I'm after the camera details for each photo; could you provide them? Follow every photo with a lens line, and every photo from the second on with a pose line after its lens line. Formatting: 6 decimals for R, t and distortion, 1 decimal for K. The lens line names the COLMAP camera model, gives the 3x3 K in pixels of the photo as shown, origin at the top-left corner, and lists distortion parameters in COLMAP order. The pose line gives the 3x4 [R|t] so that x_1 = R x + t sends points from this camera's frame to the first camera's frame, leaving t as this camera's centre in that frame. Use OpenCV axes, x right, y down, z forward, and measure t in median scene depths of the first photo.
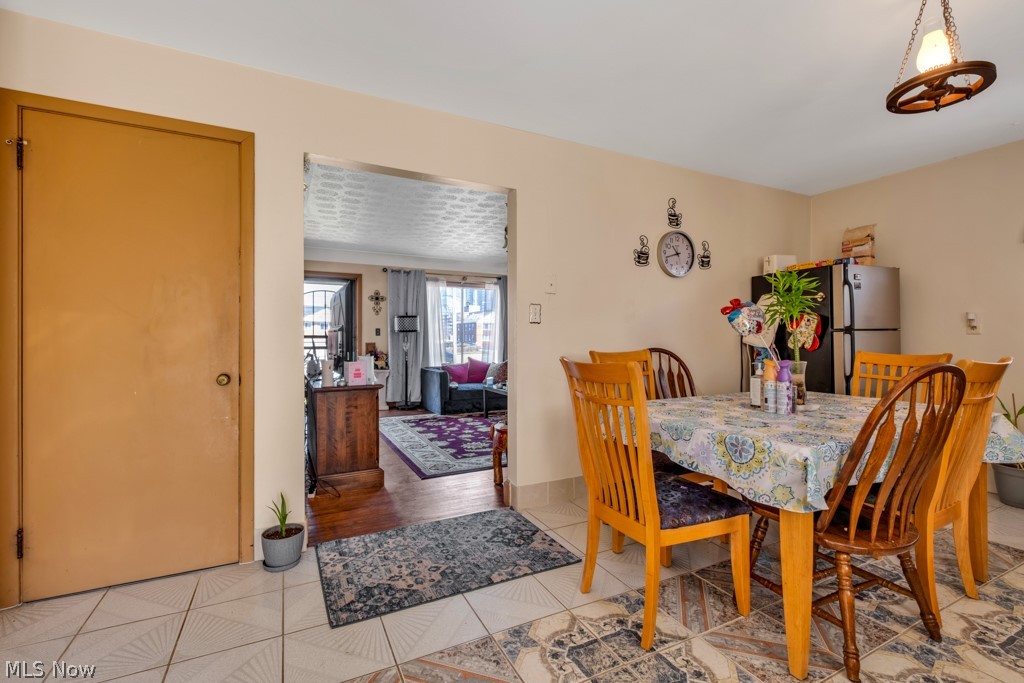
lens RADIAL K [[455.8, 0, 527.9], [0, 455.8, 341.9], [0, 0, 1]] dist [-0.001958, -0.000527]
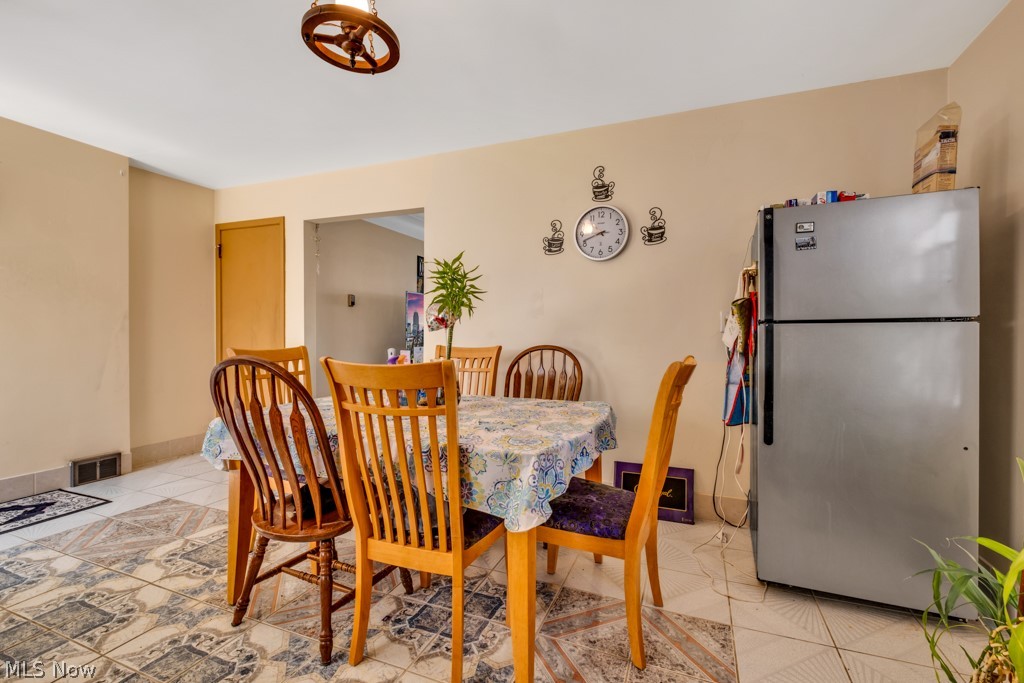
lens RADIAL K [[469.5, 0, 512.0], [0, 469.5, 341.5], [0, 0, 1]] dist [0.000112, -0.000279]
pose [[0.634589, 0.017754, -0.772646, 0.918553], [-0.017229, 0.999813, 0.008823, -0.000835], [0.772658, 0.007713, 0.634776, 0.348481]]
